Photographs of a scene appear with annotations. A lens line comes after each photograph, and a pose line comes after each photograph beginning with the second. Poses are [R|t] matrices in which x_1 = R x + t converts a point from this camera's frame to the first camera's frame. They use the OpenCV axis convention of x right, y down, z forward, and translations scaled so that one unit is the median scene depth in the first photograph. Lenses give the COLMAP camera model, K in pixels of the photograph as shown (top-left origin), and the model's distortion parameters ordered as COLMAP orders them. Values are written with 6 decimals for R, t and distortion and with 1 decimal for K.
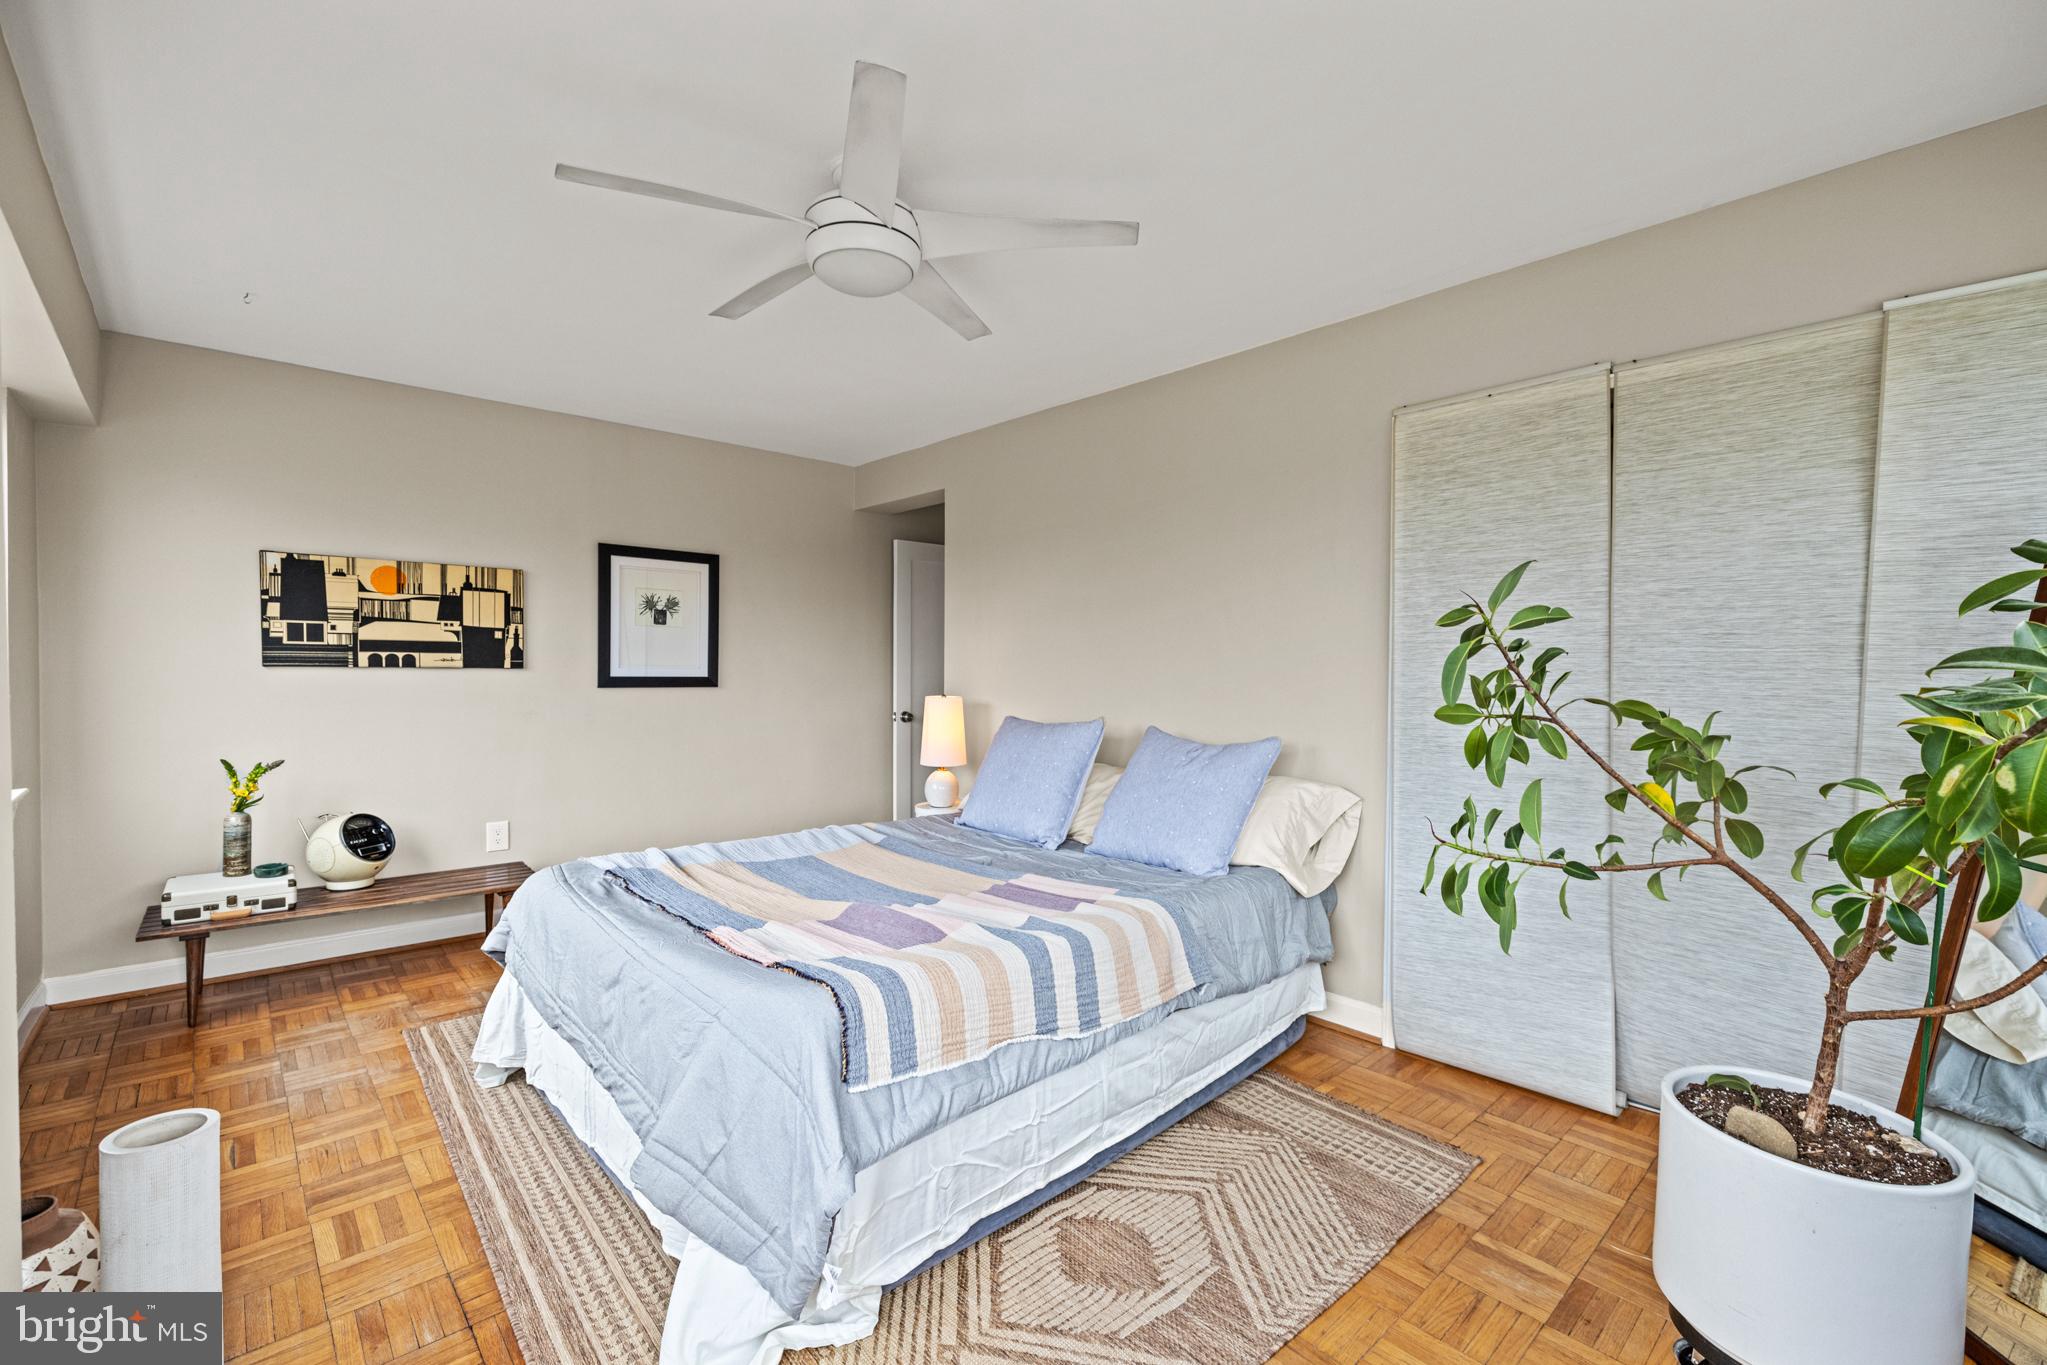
lens RADIAL K [[887.5, 0, 1023.5], [0, 887.5, 682.5], [0, 0, 1]] dist [0.000880, 0.000072]
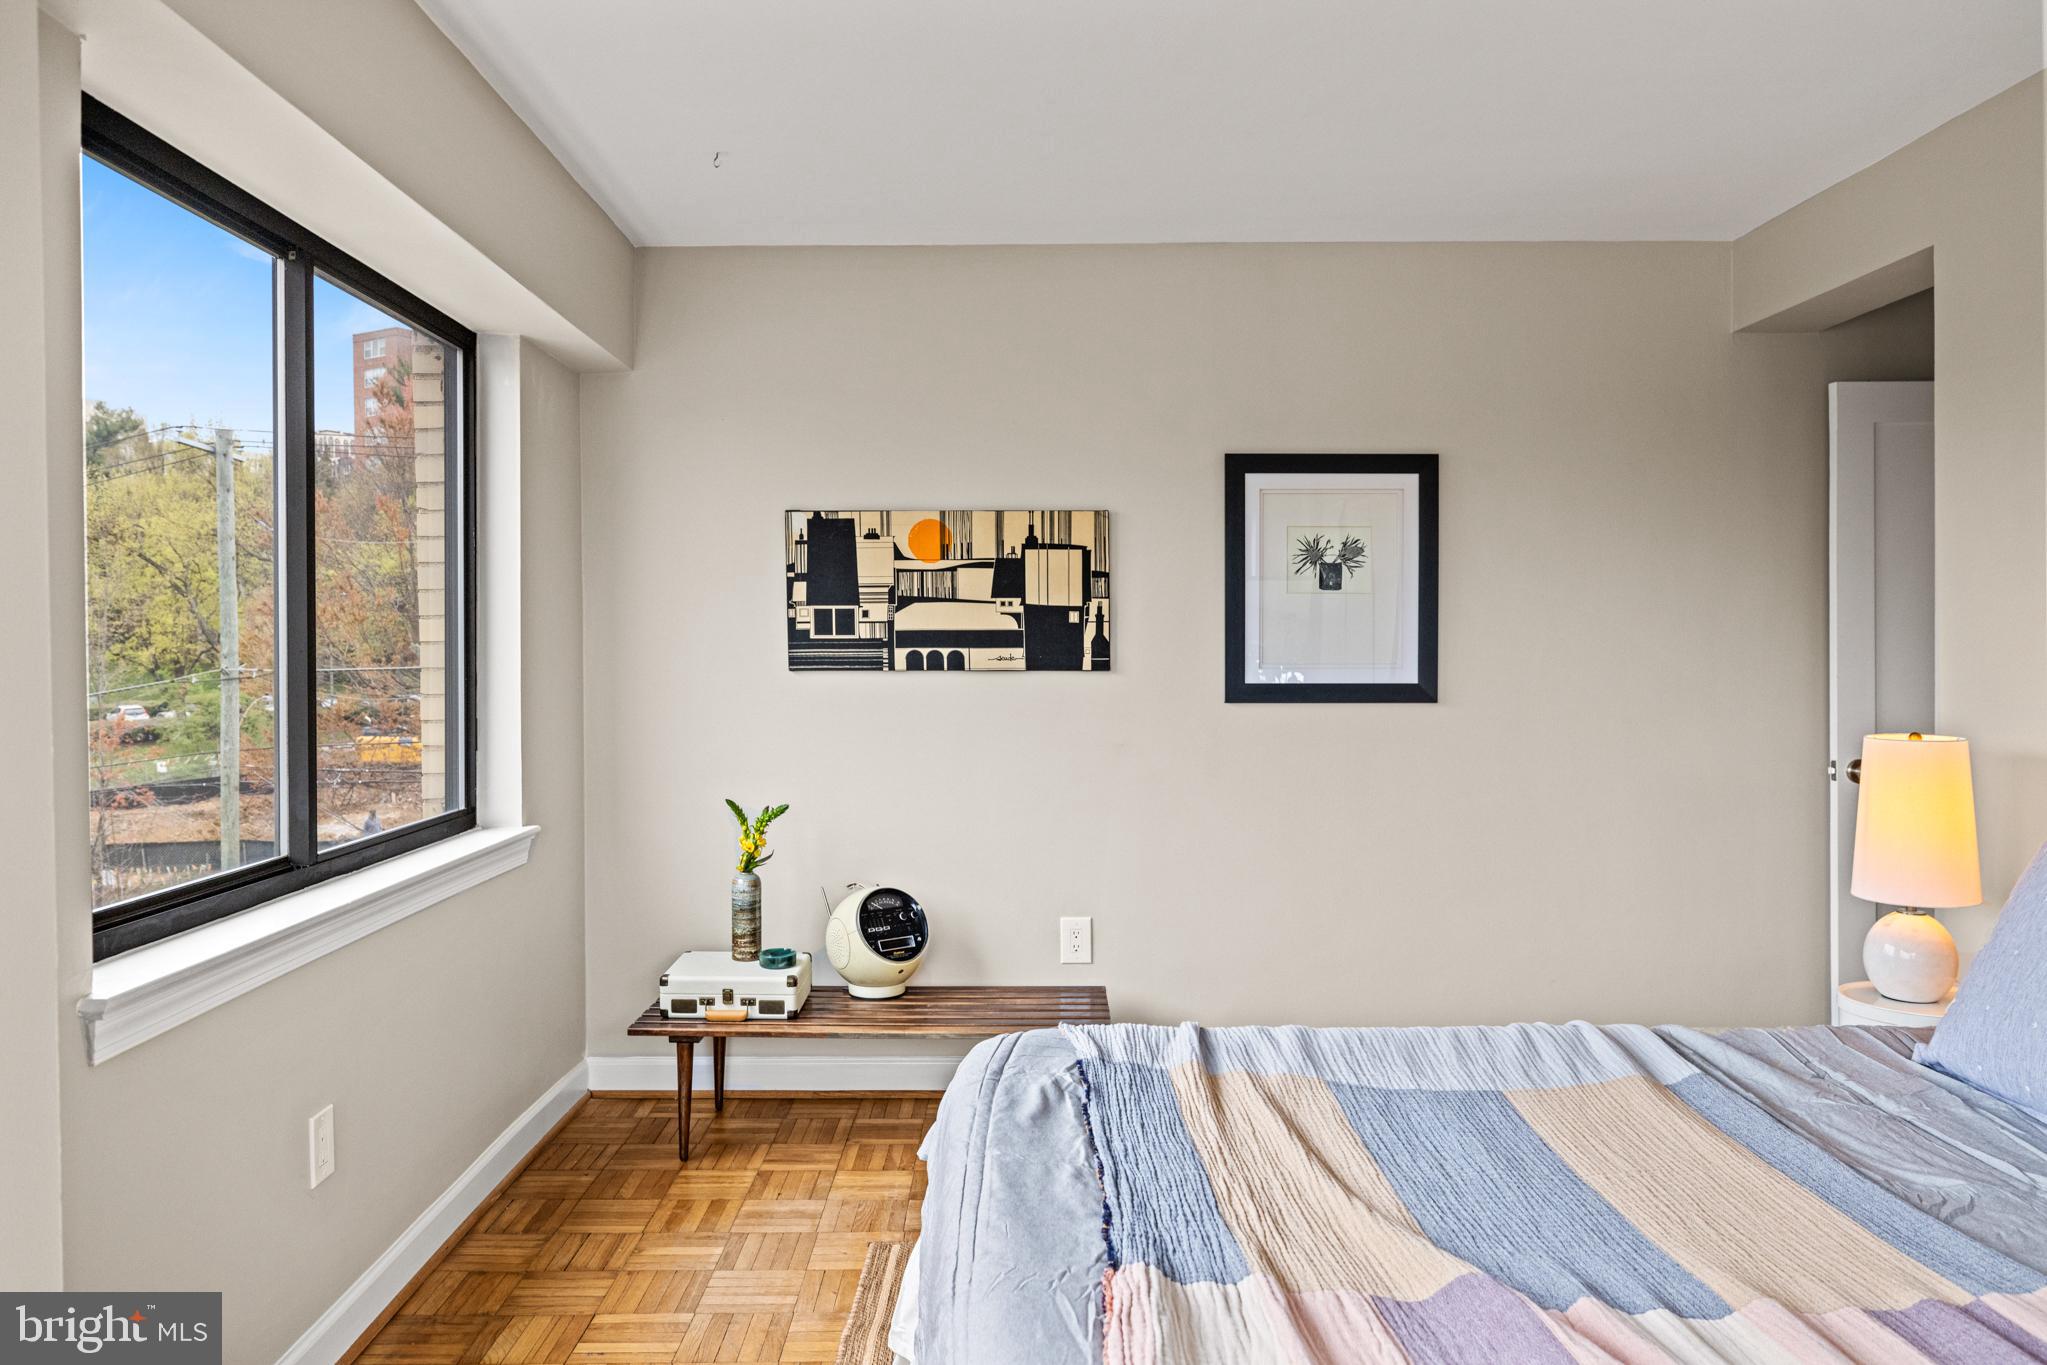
lens RADIAL K [[1455.0, 0, 997.3], [0, 1455.0, 656.8], [0, 0, 1]] dist [-0.002409, -0.000918]
pose [[0.736448, -0.005019, -0.676476, 0.066211], [-0.001688, 0.999956, -0.009256, -0.017986], [0.676492, 0.007958, 0.736407, 0.232904]]
